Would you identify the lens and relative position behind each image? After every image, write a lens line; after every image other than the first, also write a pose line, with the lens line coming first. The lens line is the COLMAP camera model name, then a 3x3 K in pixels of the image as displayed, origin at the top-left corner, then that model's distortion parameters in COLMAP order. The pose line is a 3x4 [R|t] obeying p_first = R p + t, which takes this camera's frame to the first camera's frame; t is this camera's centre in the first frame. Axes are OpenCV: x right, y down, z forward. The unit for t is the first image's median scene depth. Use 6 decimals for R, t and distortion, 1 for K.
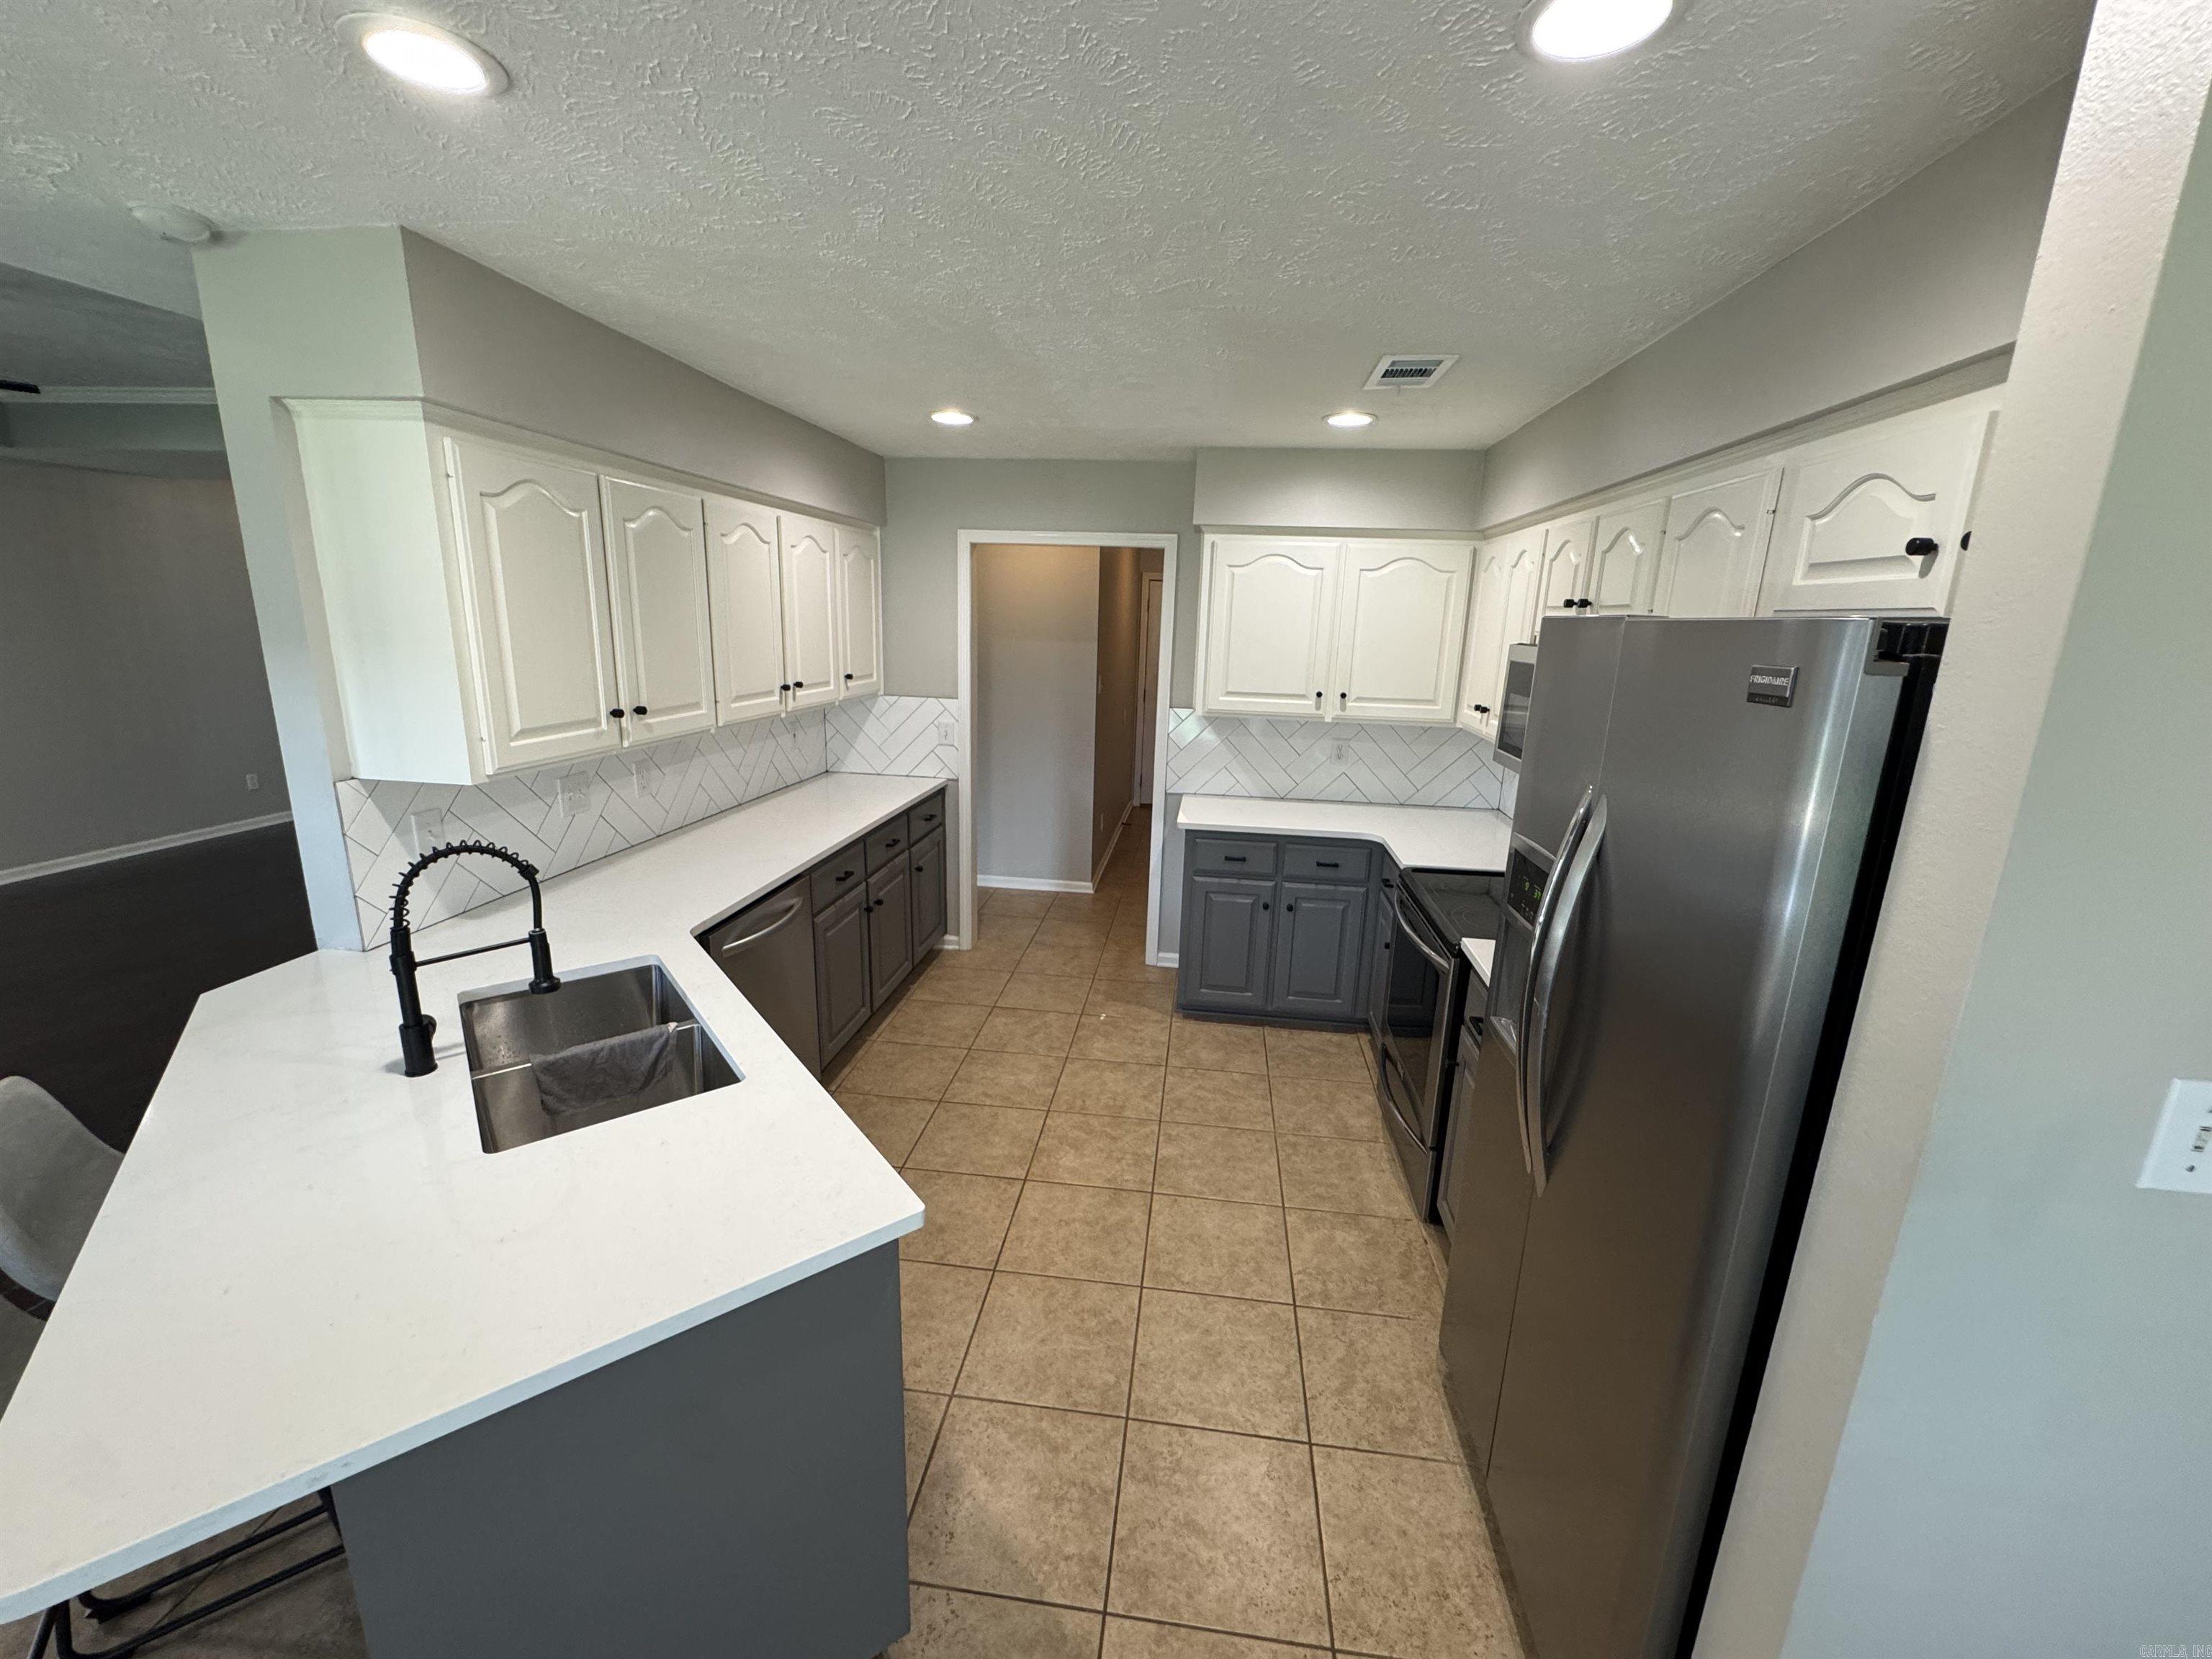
lens RADIAL K [[884.7, 0, 1107.3], [0, 884.7, 826.0], [0, 0, 1]] dist [-0.002138, -0.000101]
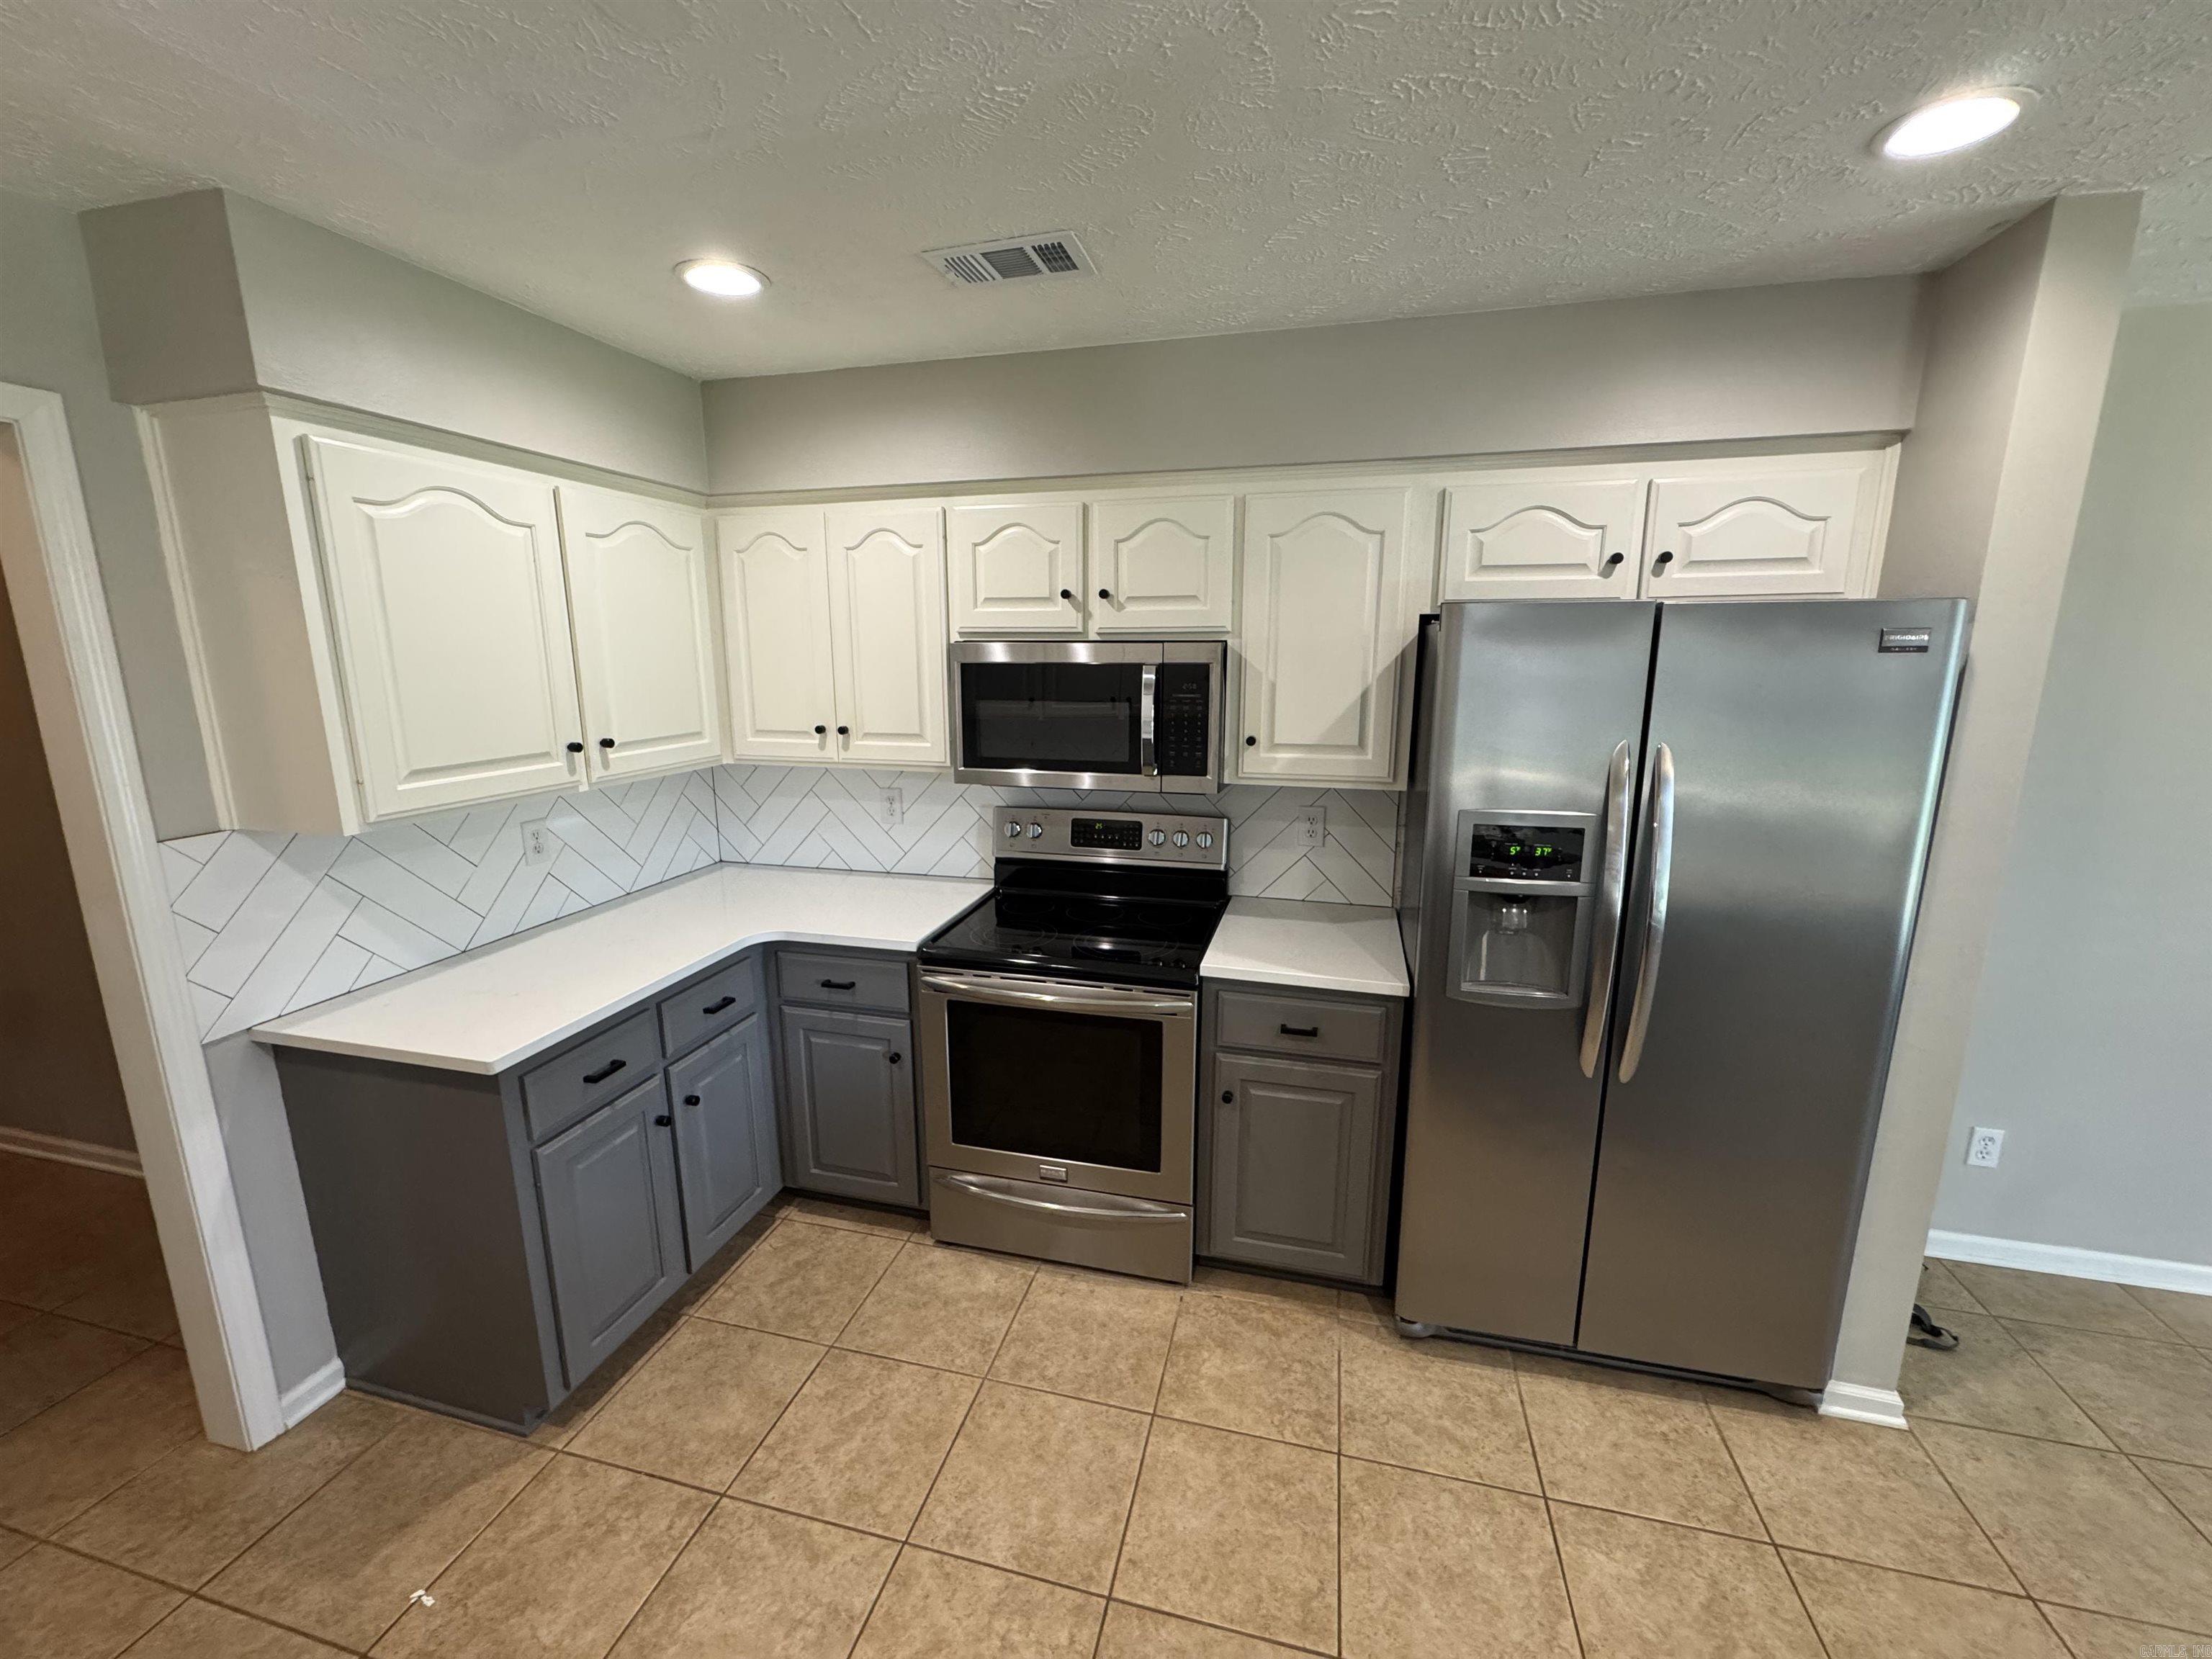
lens RADIAL K [[884.7, 0, 1107.3], [0, 884.7, 826.0], [0, 0, 1]] dist [-0.002138, -0.000101]
pose [[0.128806, -0.229036, 0.964858, -0.341443], [0.236489, 0.951986, 0.194410, -0.156917], [-0.963059, 0.203137, 0.176786, 0.693164]]
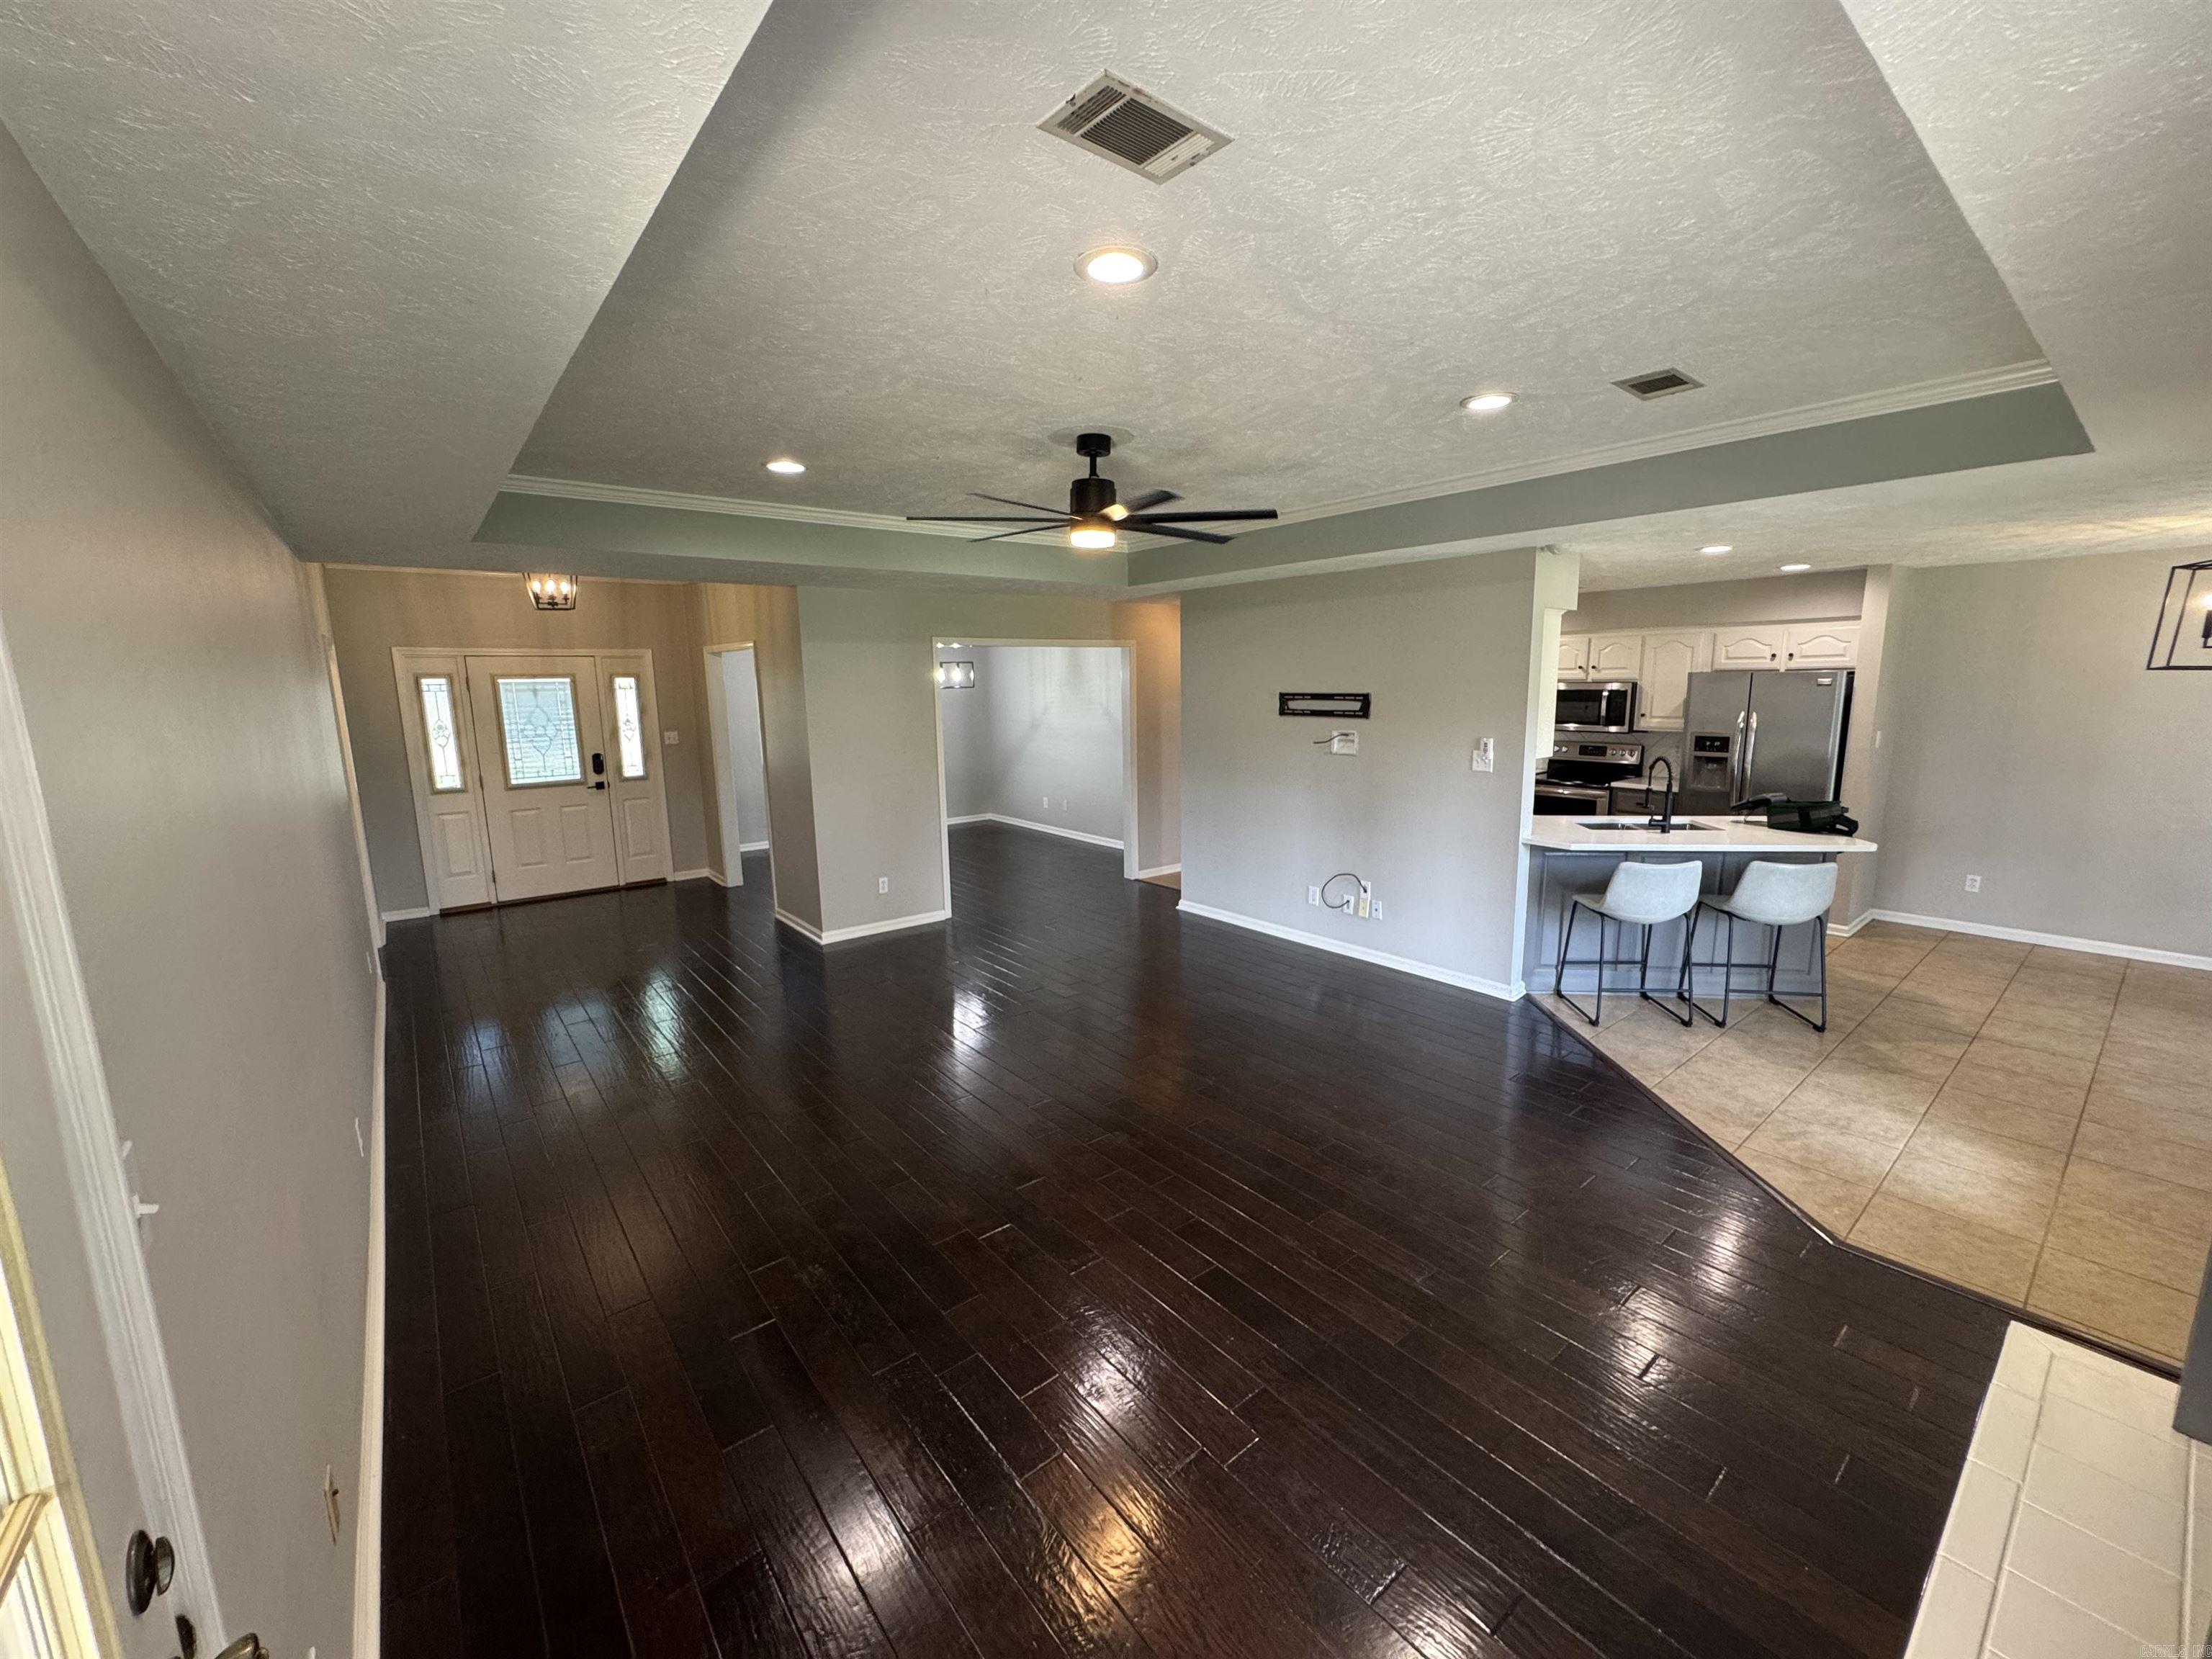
lens RADIAL K [[884.7, 0, 1107.3], [0, 884.7, 826.0], [0, 0, 1]] dist [-0.002138, -0.000101]
pose [[0.696581, -0.159551, 0.699513, -2.148566], [0.204290, 0.978710, 0.019799, -0.098904], [-0.687779, 0.129112, 0.714346, 0.064050]]
